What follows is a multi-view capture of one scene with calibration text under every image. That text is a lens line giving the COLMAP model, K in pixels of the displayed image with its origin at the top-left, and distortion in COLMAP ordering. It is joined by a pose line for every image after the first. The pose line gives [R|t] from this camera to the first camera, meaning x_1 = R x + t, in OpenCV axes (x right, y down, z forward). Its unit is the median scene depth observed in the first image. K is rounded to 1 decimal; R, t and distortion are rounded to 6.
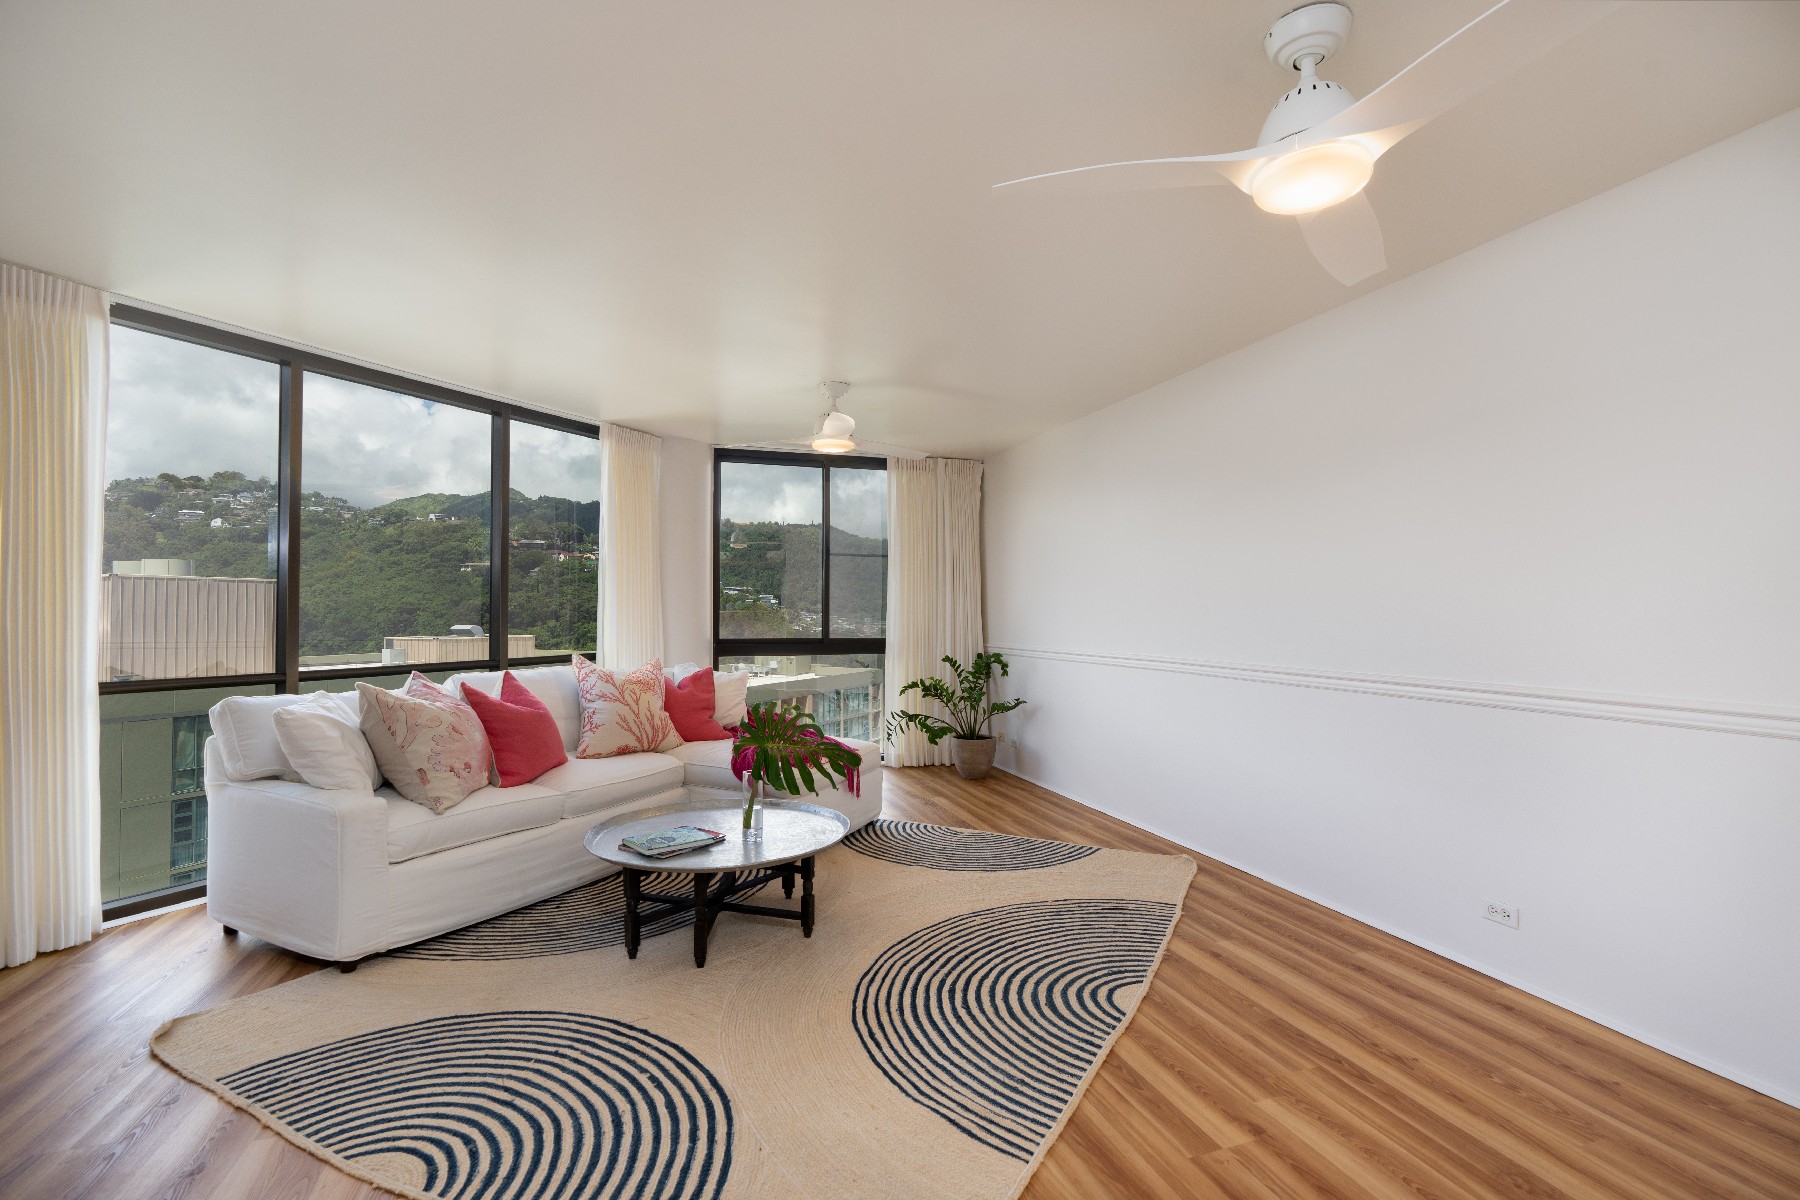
lens RADIAL K [[823.8, 0, 910.2], [0, 823.8, 589.7], [0, 0, 1]] dist [-0.010681, 0.004095]
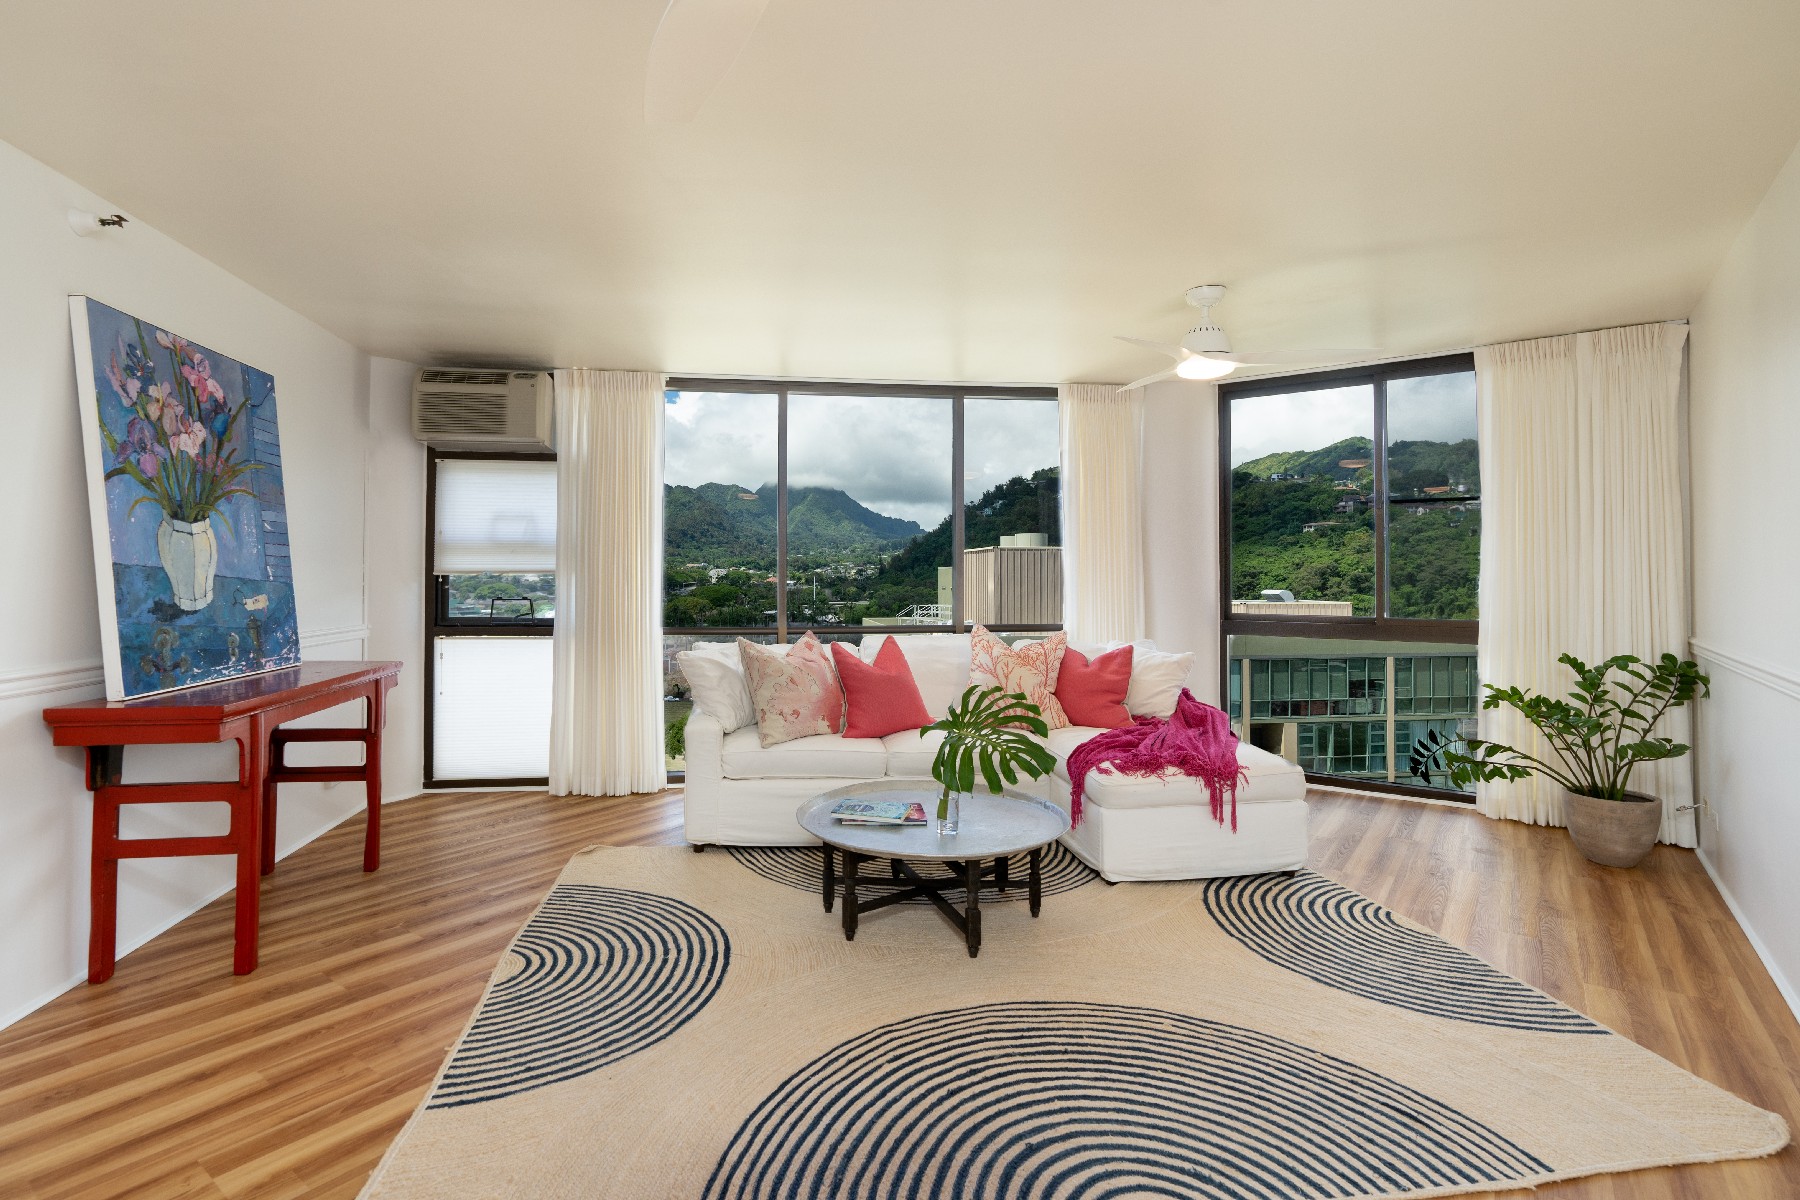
lens RADIAL K [[881.9, 0, 845.9], [0, 881.9, 562.7], [0, 0, 1]] dist [-0.005355, -0.000910]
pose [[0.548452, -0.011264, -0.836106, 0.606707], [0.021872, 0.999760, 0.000879, -0.001688], [0.835896, -0.018770, 0.548567, 0.388386]]
